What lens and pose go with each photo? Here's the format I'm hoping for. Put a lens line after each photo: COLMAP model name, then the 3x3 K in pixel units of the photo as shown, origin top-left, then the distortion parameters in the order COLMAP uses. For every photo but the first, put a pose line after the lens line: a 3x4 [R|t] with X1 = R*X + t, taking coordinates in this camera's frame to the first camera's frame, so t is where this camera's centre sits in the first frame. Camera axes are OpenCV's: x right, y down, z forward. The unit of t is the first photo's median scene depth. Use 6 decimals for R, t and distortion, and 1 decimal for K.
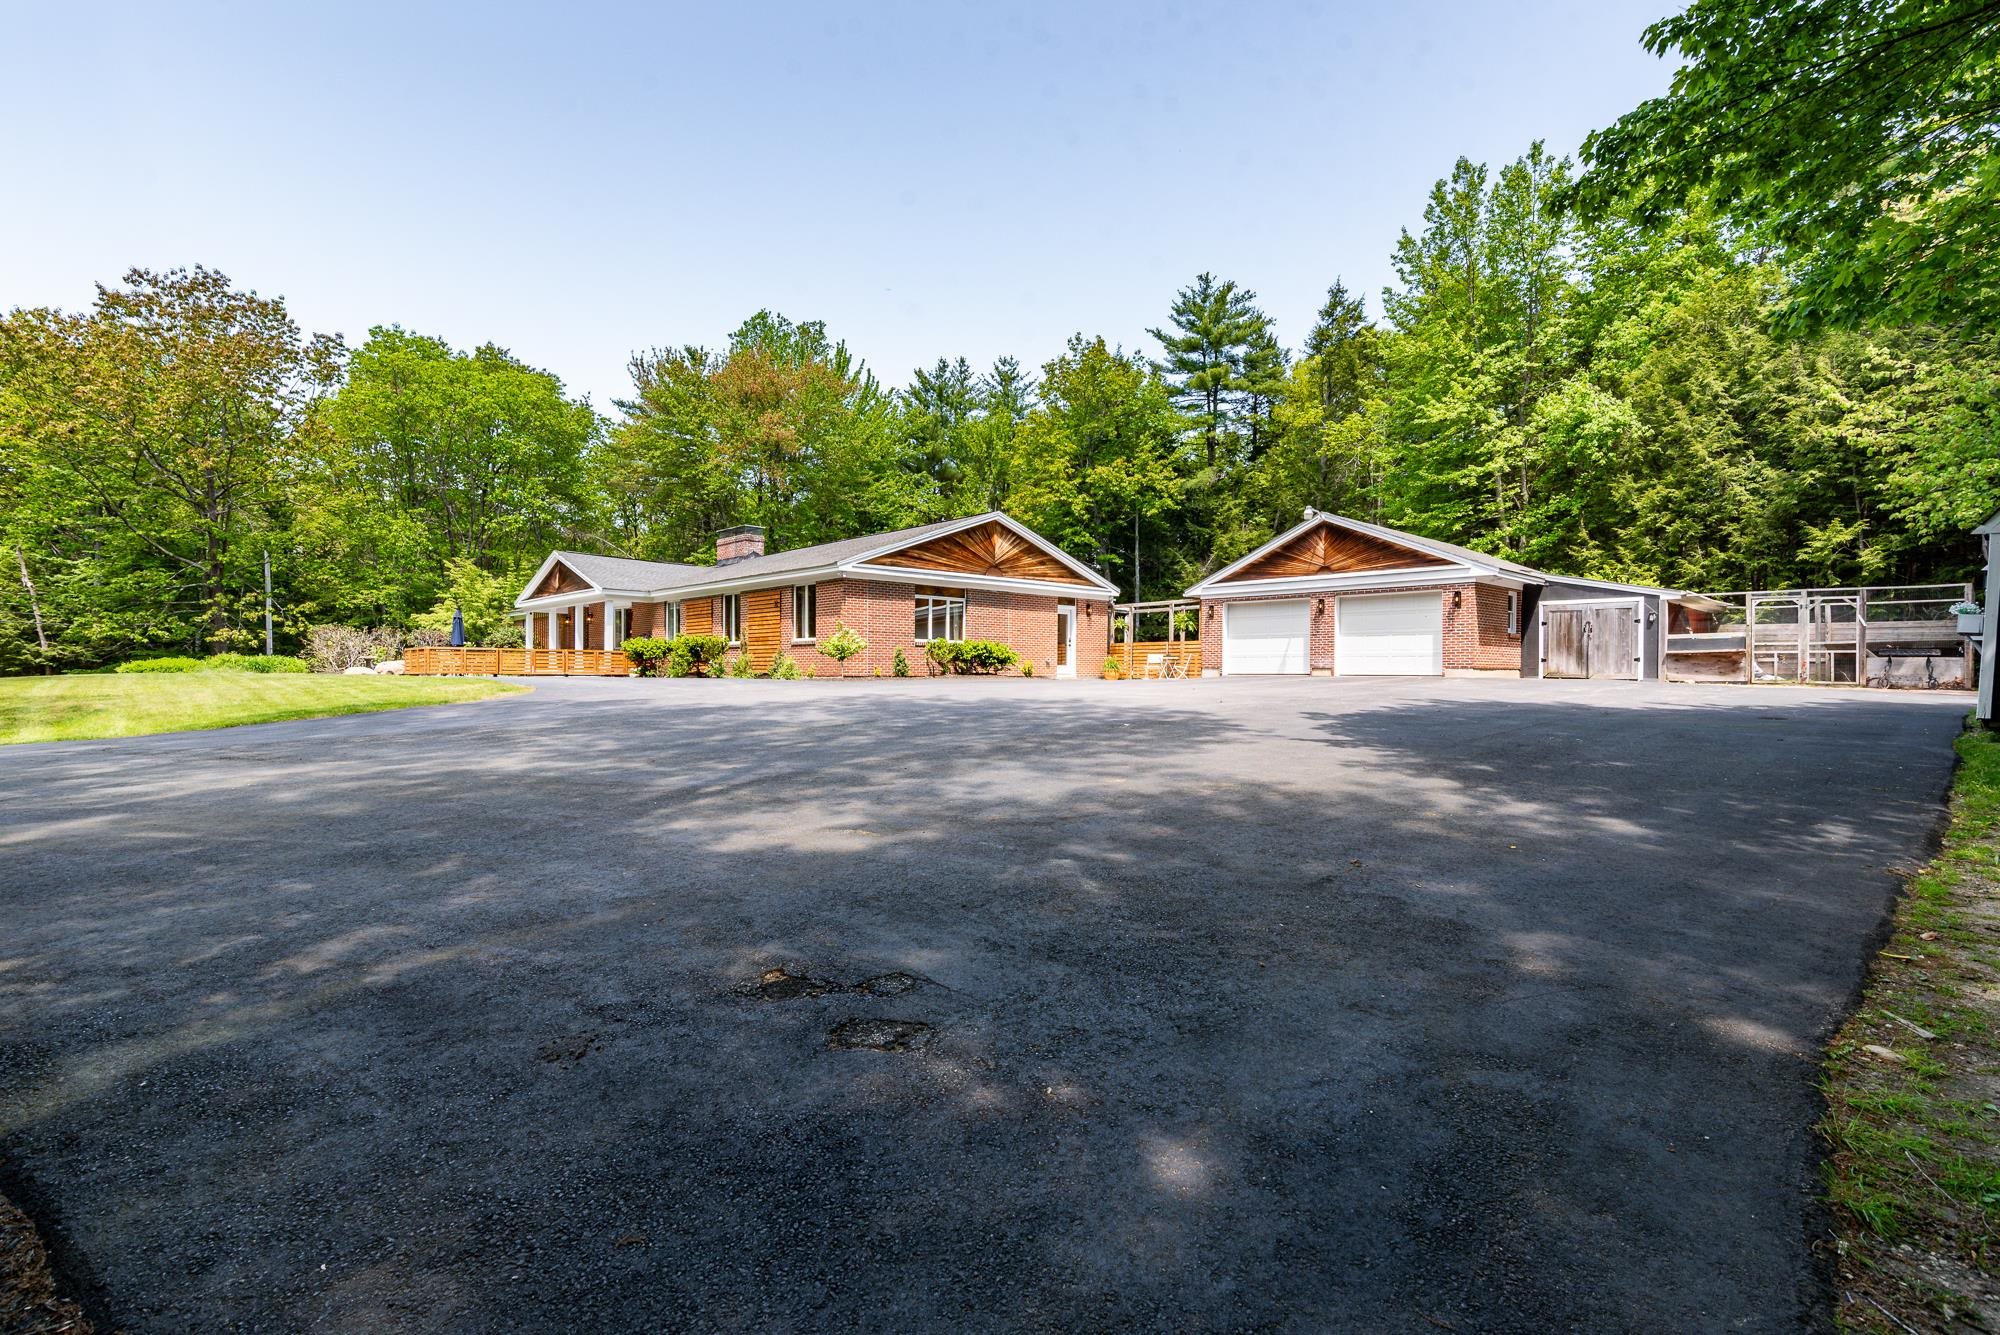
lens RADIAL K [[911.9, 0, 999.1], [0, 911.9, 662.3], [0, 0, 1]] dist [-0.007782, -0.000565]
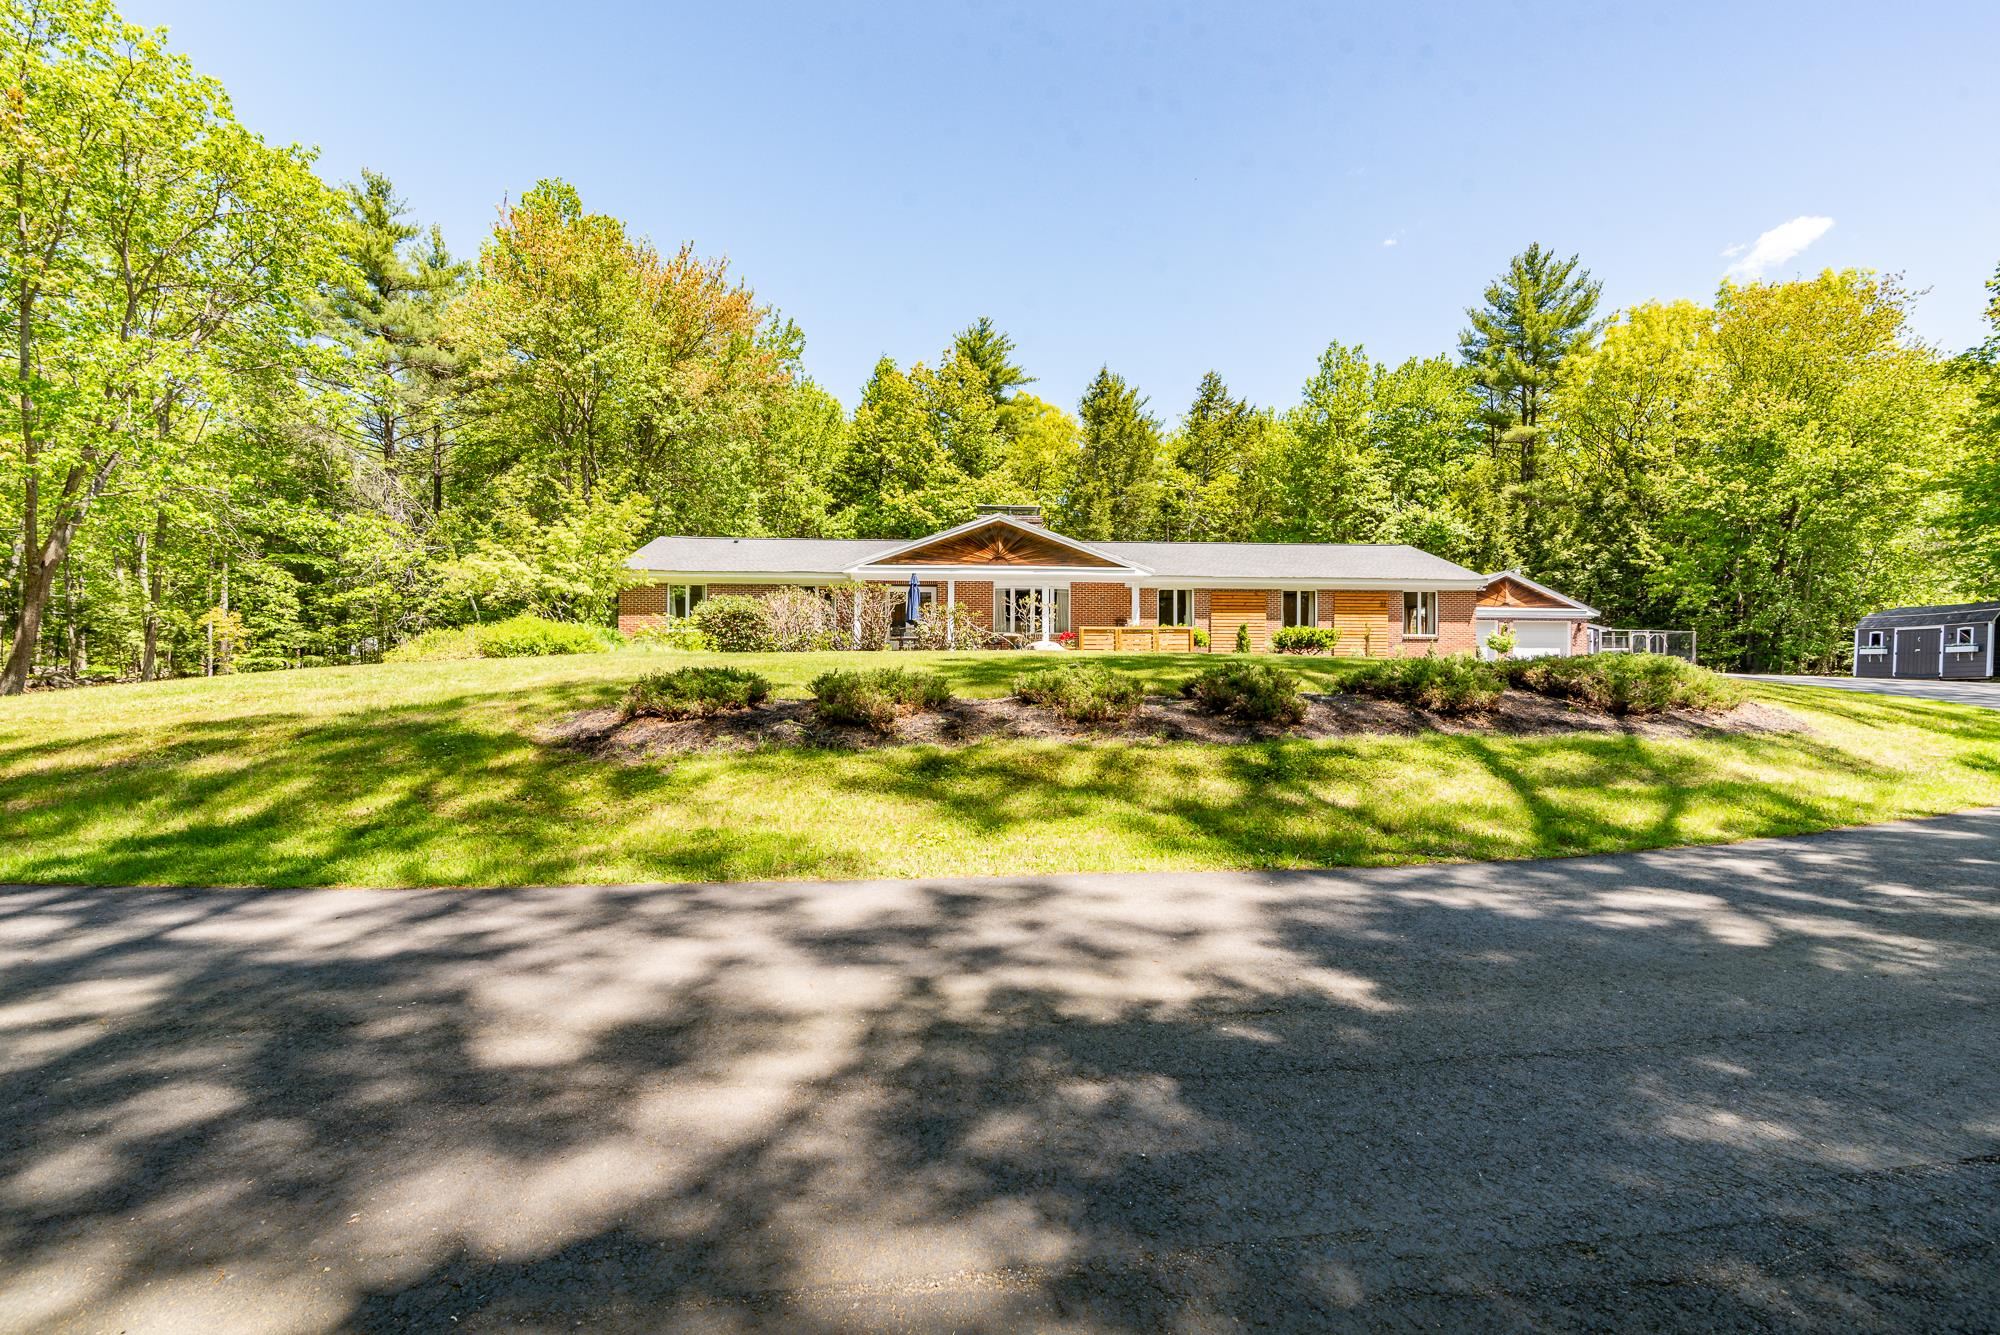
lens RADIAL K [[911.9, 0, 999.1], [0, 911.9, 662.3], [0, 0, 1]] dist [-0.007782, -0.000565]
pose [[0.646672, 0.015547, 0.762610, -1.324713], [-0.008914, 0.999878, -0.012825, 0.029046], [-0.762716, 0.001496, 0.646731, 0.554047]]
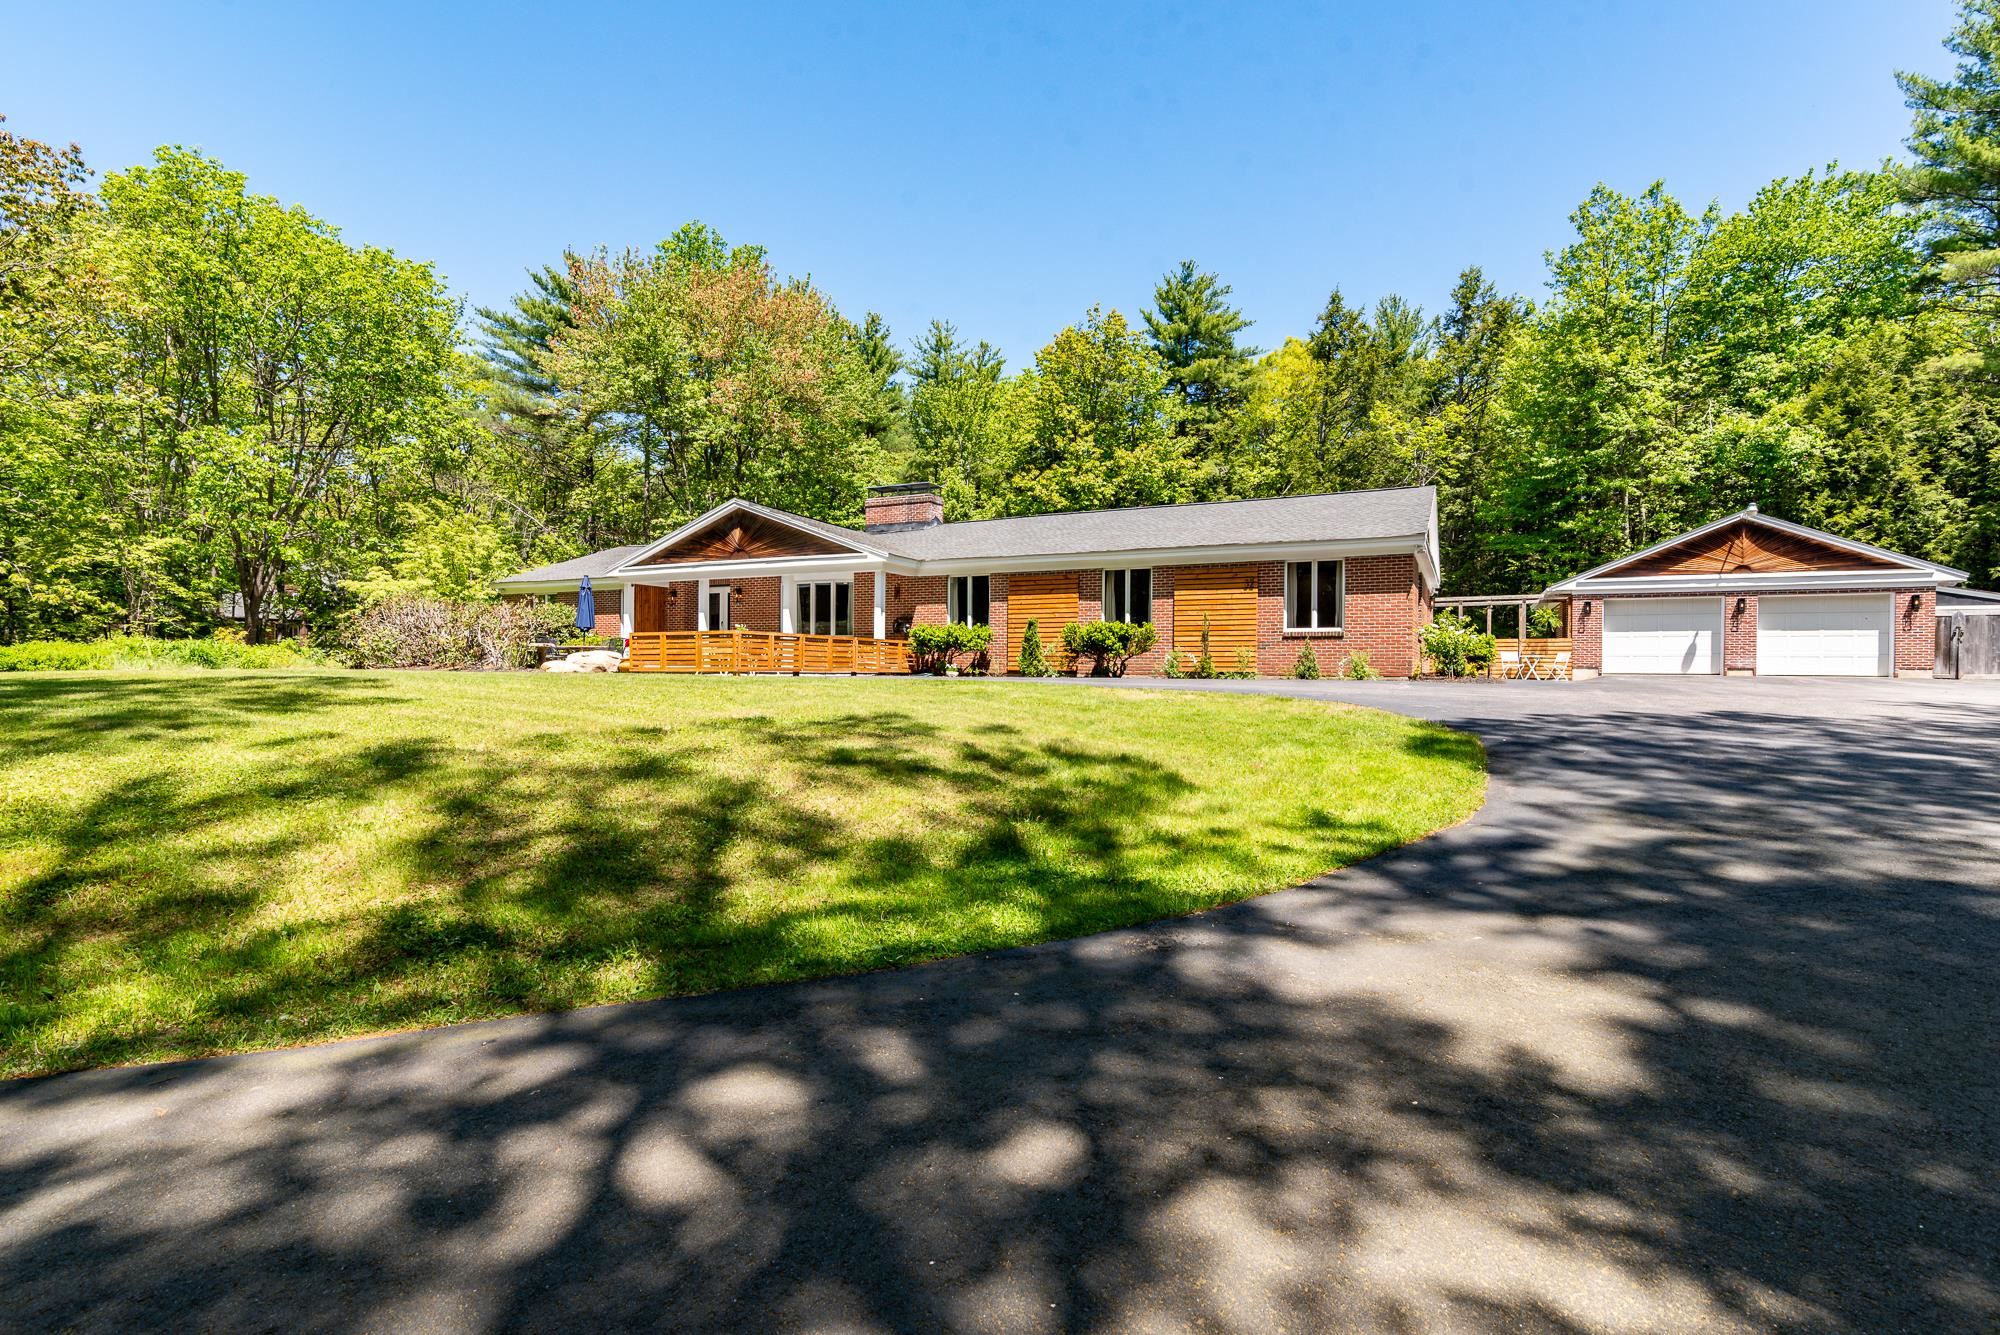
lens RADIAL K [[911.9, 0, 999.1], [0, 911.9, 662.3], [0, 0, 1]] dist [-0.007782, -0.000565]
pose [[0.940923, 0.005796, 0.338572, -0.634061], [-0.007737, 0.999960, 0.004383, 0.001318], [-0.338533, -0.006744, 0.940930, 0.311240]]
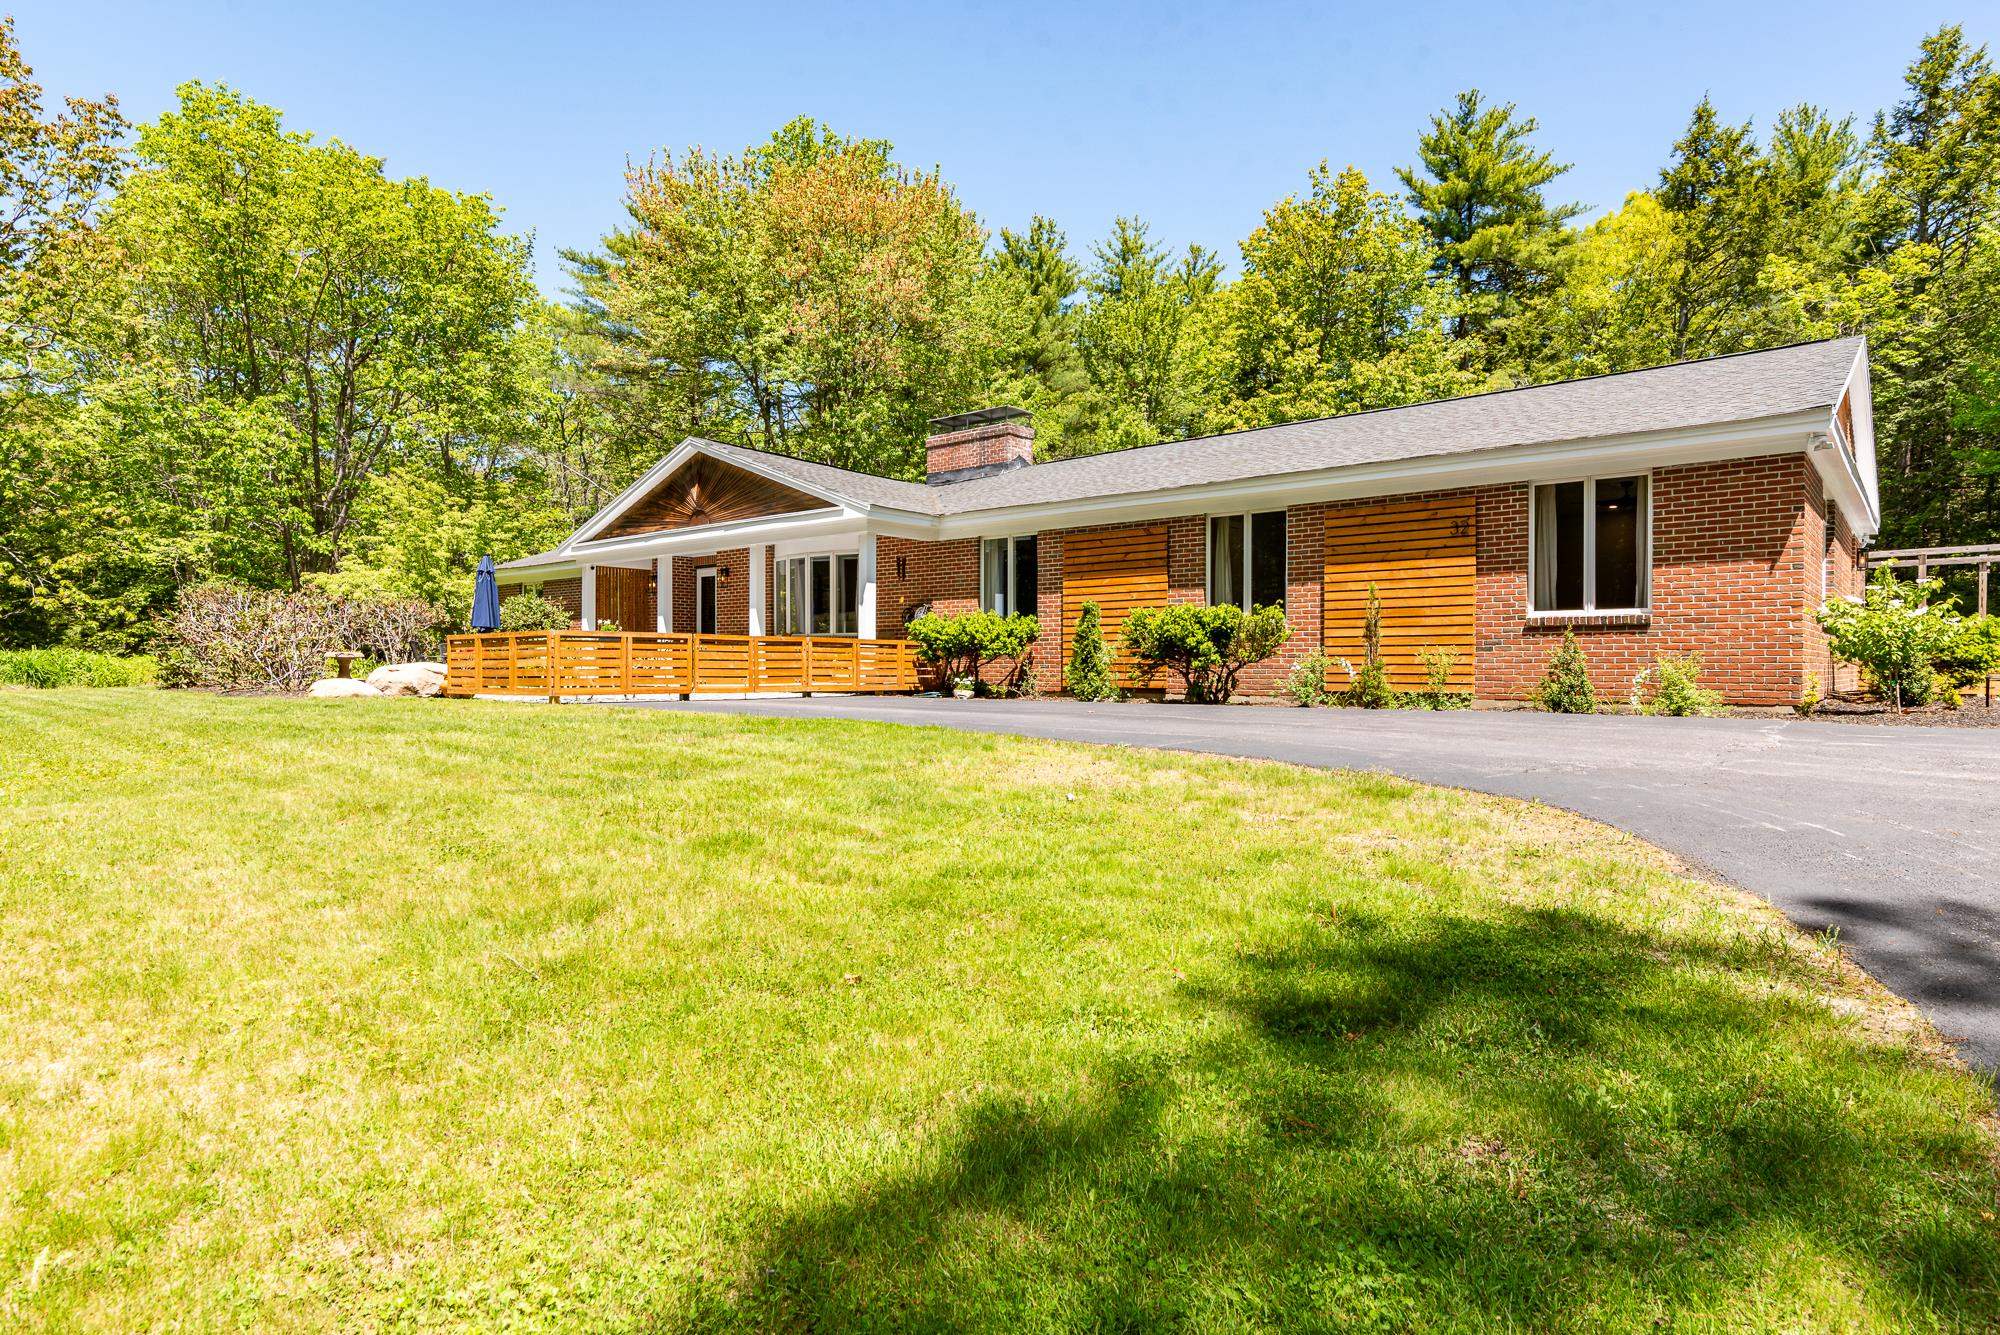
lens RADIAL K [[1085.2, 0, 1000.0], [0, 1085.2, 667.5], [0, 0, 1]] dist [-0.007637, 0.000006]
pose [[0.994451, -0.001257, 0.105190, -0.455715], [0.000087, 0.999938, 0.011128, -0.005305], [-0.105198, -0.011057, 0.994390, 0.477138]]
